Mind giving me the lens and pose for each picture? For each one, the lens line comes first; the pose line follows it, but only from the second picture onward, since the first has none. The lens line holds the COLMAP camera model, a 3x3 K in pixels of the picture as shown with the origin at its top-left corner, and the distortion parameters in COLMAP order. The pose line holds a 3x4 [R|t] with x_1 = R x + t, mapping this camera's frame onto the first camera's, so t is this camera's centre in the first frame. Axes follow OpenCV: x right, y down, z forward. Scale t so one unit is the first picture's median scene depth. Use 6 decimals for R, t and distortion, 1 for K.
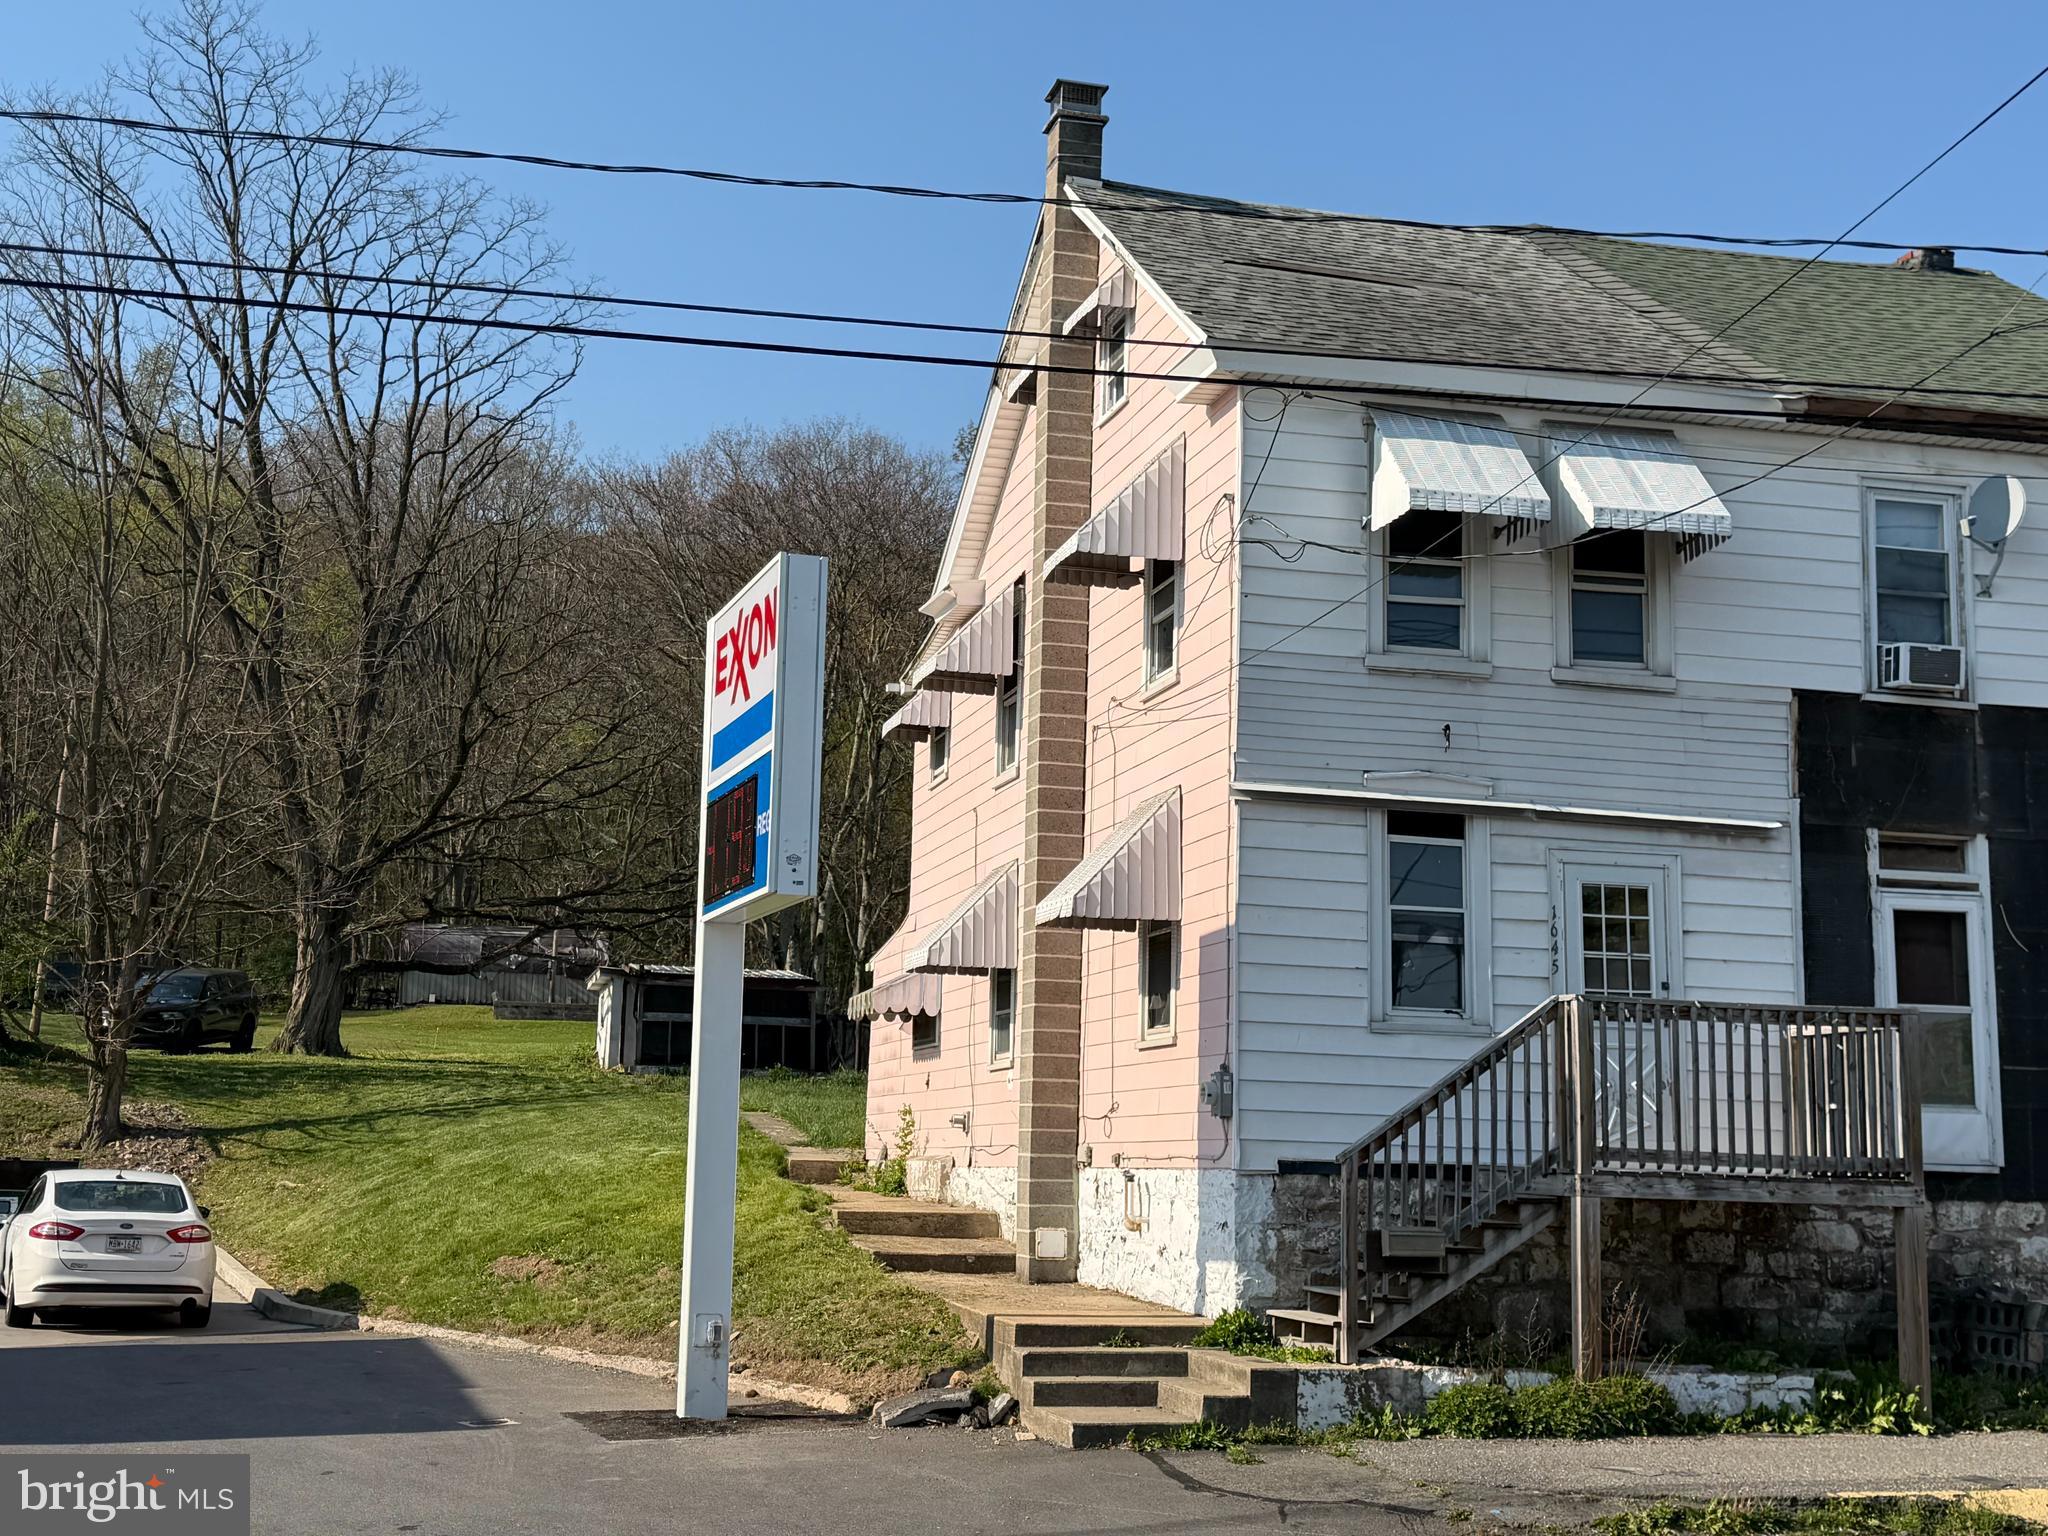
lens RADIAL K [[2703.2, 0, 1015.4], [0, 2703.2, 769.7], [0, 0, 1]] dist [0.208502, 0.000000]
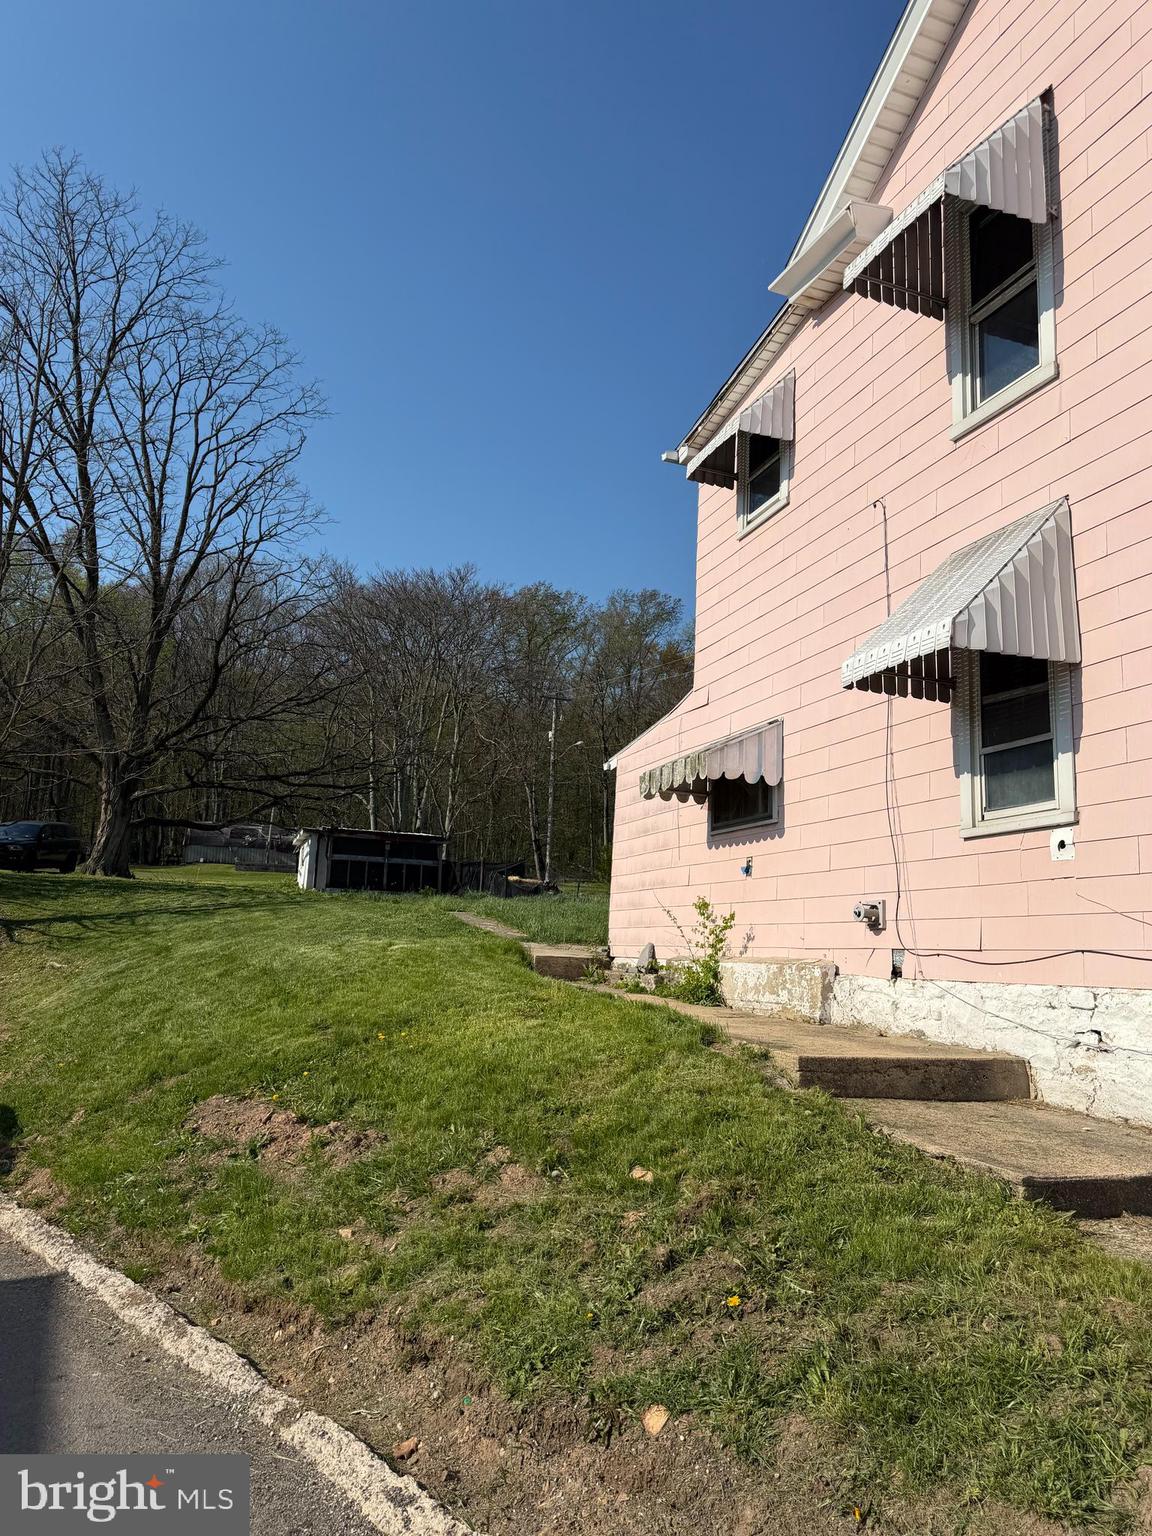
lens RADIAL K [[1090.7, 0, 590.7], [0, 1090.7, 774.2], [0, 0, 1]] dist [0.044804, -0.021136]
pose [[0.992412, 0.032853, 0.118484, -0.079765], [-0.030832, 0.999347, -0.018851, 0.061576], [-0.119026, 0.015055, 0.992777, 0.441325]]
